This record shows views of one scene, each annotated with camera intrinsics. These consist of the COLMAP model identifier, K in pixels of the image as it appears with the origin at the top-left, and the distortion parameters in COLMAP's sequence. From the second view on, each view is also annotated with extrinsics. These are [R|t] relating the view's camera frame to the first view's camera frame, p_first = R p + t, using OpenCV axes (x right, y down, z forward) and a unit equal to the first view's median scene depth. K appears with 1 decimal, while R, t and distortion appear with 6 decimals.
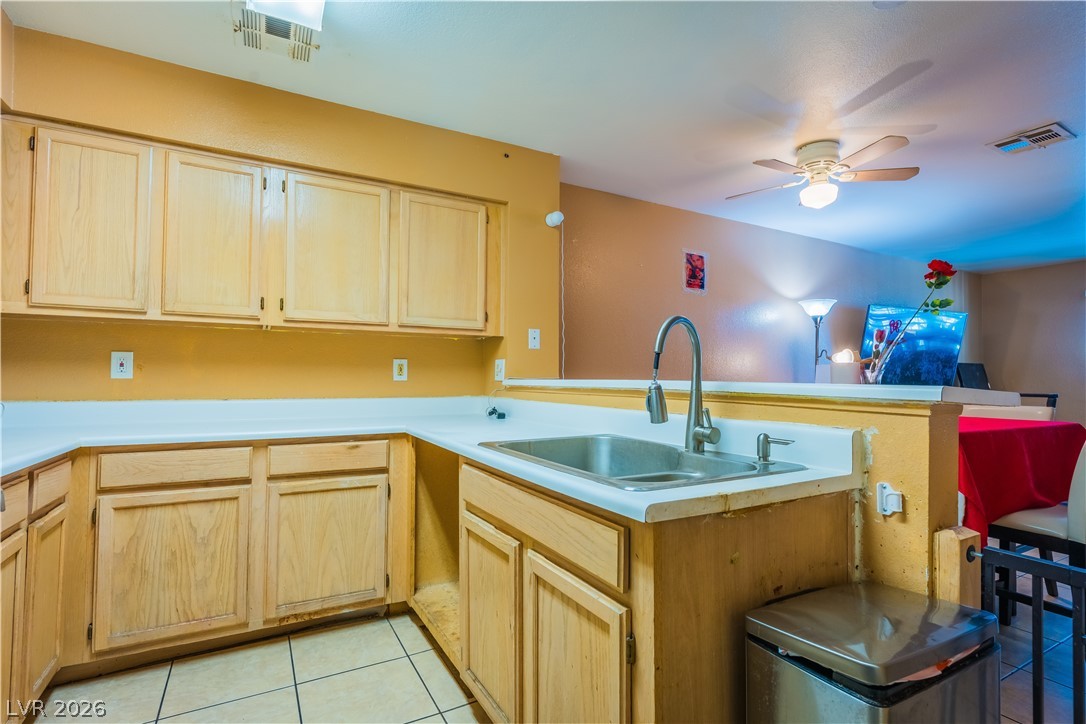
lens RADIAL K [[521.4, 0, 543.3], [0, 521.4, 362.7], [0, 0, 1]] dist [-0.003879, 0.001205]
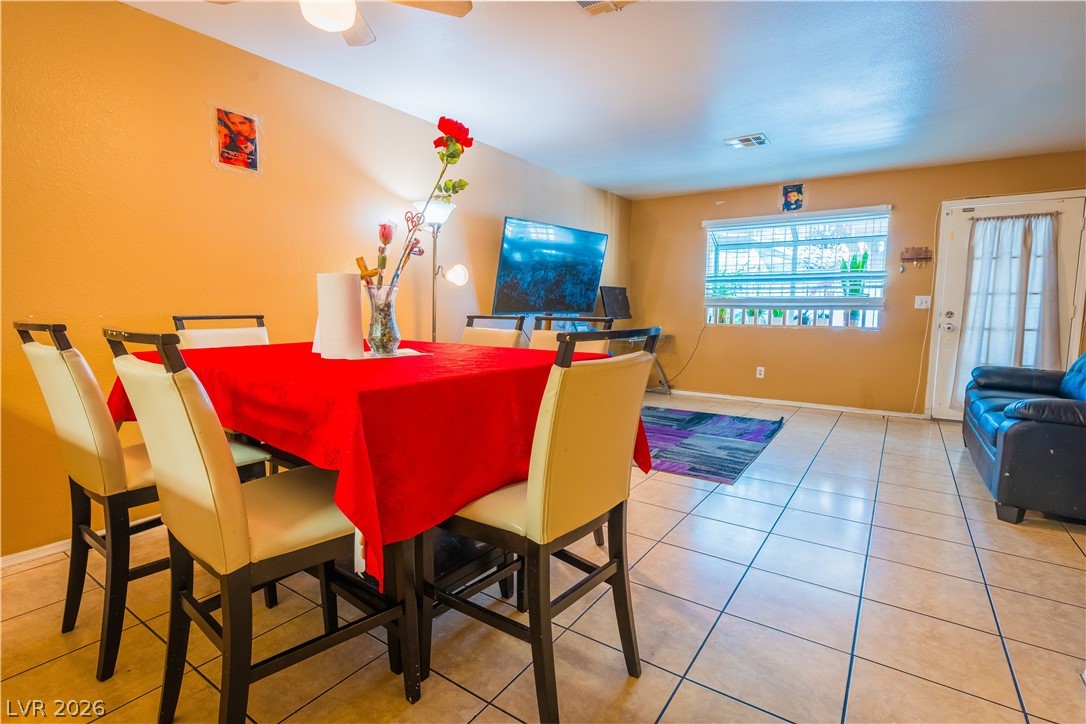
lens RADIAL K [[521.4, 0, 543.3], [0, 521.4, 362.7], [0, 0, 1]] dist [-0.003879, 0.001205]
pose [[0.895261, -0.049872, 0.442741, 0.614561], [-0.014090, 0.990049, 0.140014, 0.018704], [-0.445318, -0.131587, 0.885650, 0.349274]]
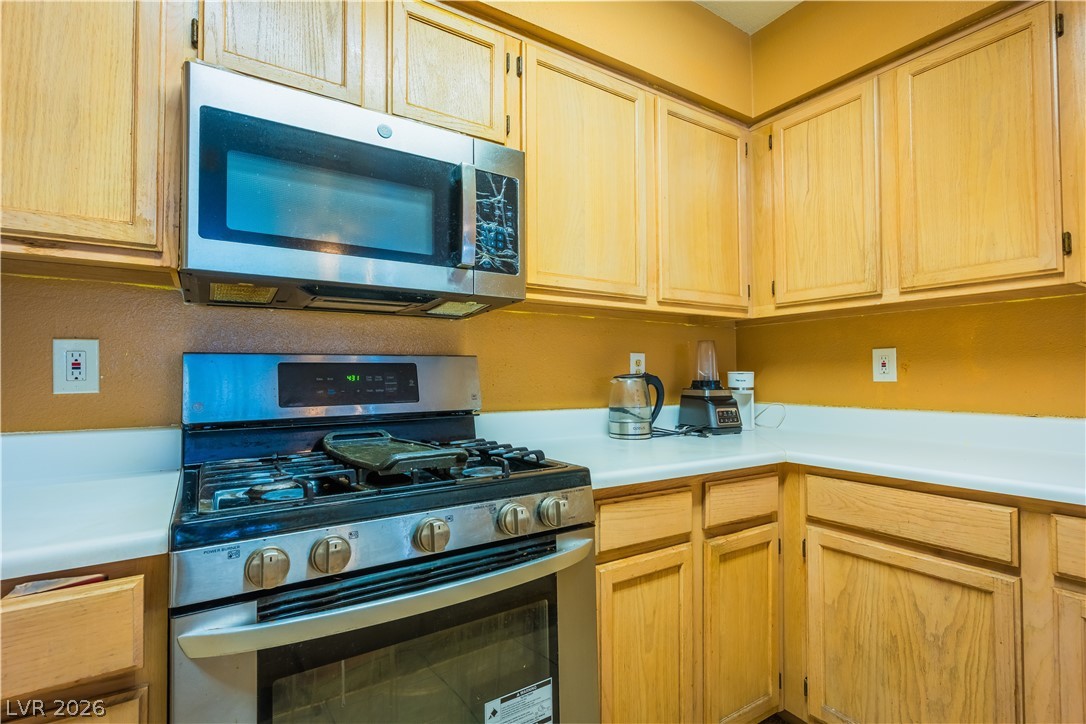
lens RADIAL K [[521.4, 0, 543.3], [0, 521.4, 362.7], [0, 0, 1]] dist [-0.003879, 0.001205]
pose [[0.071401, -0.033635, -0.996880, -0.044532], [0.032829, 0.998969, -0.031354, 0.009636], [0.996907, -0.030487, 0.072432, 0.441326]]
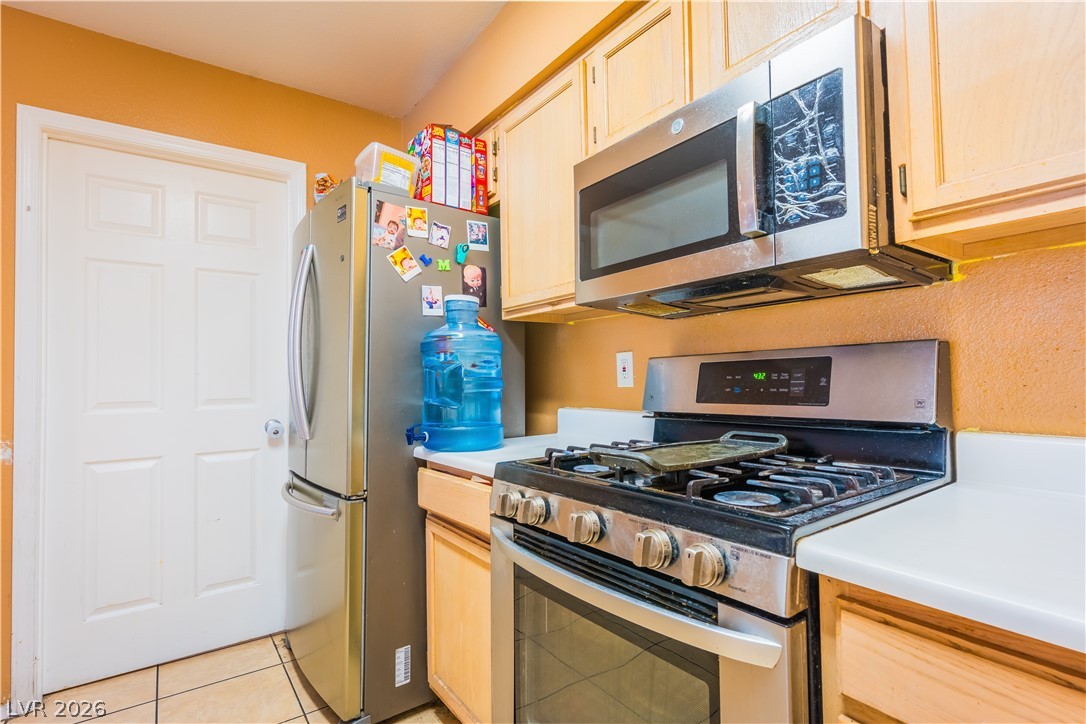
lens RADIAL K [[521.4, 0, 543.3], [0, 521.4, 362.7], [0, 0, 1]] dist [-0.003879, 0.001205]
pose [[-0.992515, 0.000452, -0.122126, -0.376974], [0.007978, 0.998097, -0.061146, 0.019854], [0.121866, -0.061662, -0.990629, 0.810860]]
